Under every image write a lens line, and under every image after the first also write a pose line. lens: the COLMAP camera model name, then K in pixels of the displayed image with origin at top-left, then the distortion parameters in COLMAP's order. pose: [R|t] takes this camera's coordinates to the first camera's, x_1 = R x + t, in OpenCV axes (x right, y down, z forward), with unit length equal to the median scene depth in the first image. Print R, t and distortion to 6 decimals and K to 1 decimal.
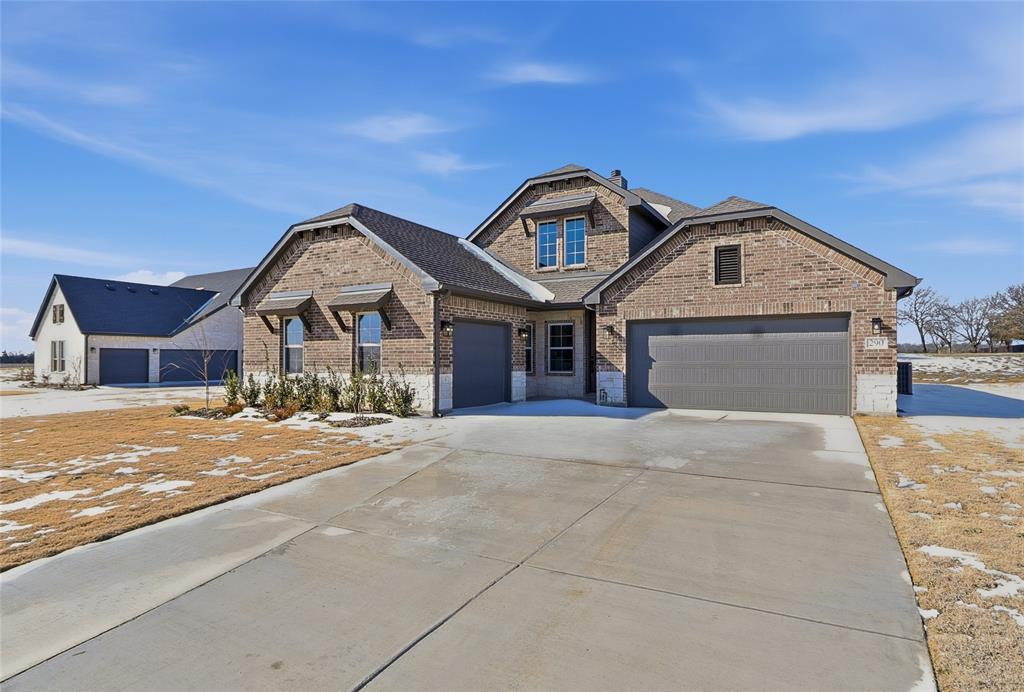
lens RADIAL K [[656.6, 0, 512.0], [0, 656.6, 346.0], [0, 0, 1]] dist [-0.005992, -0.000577]
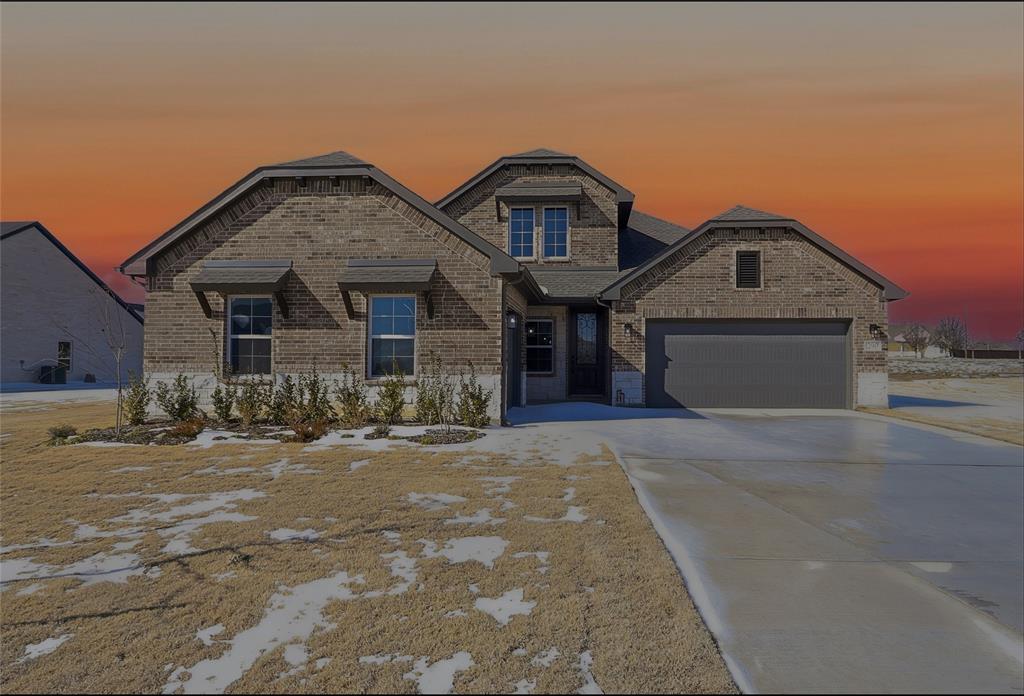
lens RADIAL K [[656.6, 0, 512.0], [0, 656.6, 348.0], [0, 0, 1]] dist [-0.005992, -0.000577]
pose [[0.863717, 0.017542, 0.503672, -0.482796], [-0.015321, 0.999846, -0.008551, 0.015771], [-0.503745, -0.000331, 0.863852, 0.259377]]
